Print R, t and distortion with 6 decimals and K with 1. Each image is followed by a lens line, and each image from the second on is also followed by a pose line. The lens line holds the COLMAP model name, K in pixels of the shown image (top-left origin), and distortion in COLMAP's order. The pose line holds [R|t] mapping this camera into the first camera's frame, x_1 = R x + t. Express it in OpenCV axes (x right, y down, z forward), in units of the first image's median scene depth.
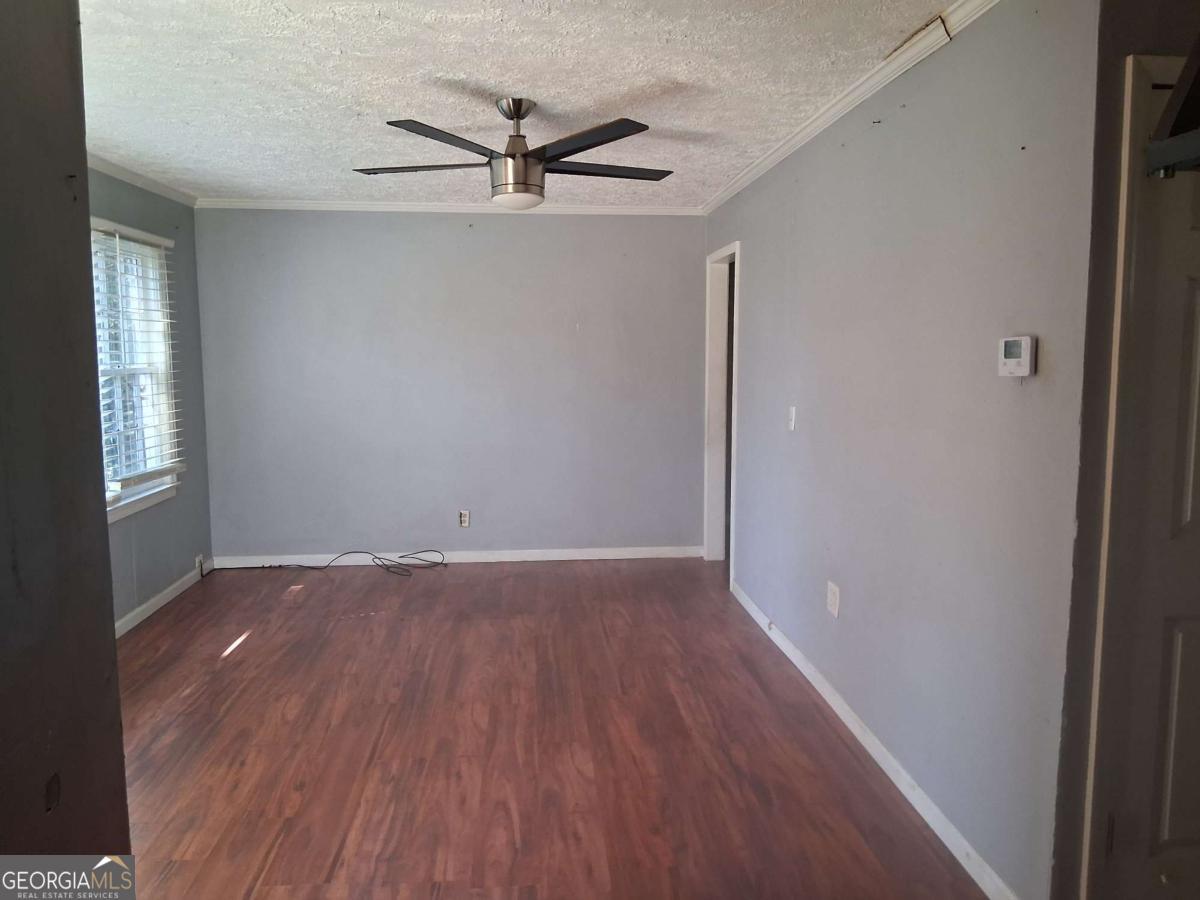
lens RADIAL K [[912.4, 0, 600.0], [0, 912.4, 450.0], [0, 0, 1]] dist [0.101451, -0.001589]
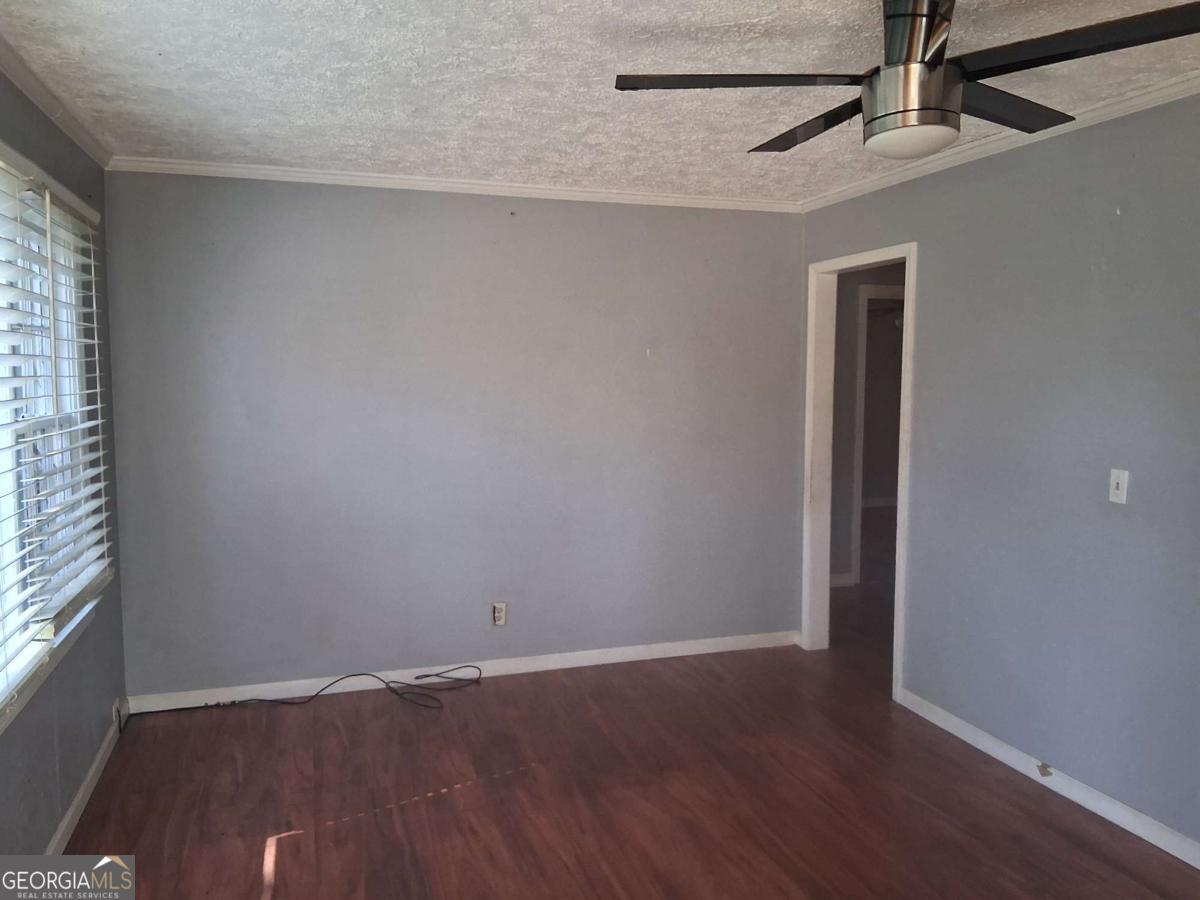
lens RADIAL K [[898.3, 0, 600.0], [0, 898.3, 450.0], [0, 0, 1]] dist [0.080484, -0.096905]
pose [[0.971023, -0.017752, 0.238326, -0.282077], [0.022515, 0.999597, -0.017278, -0.048629], [-0.237923, 0.022144, 0.971032, 0.334619]]
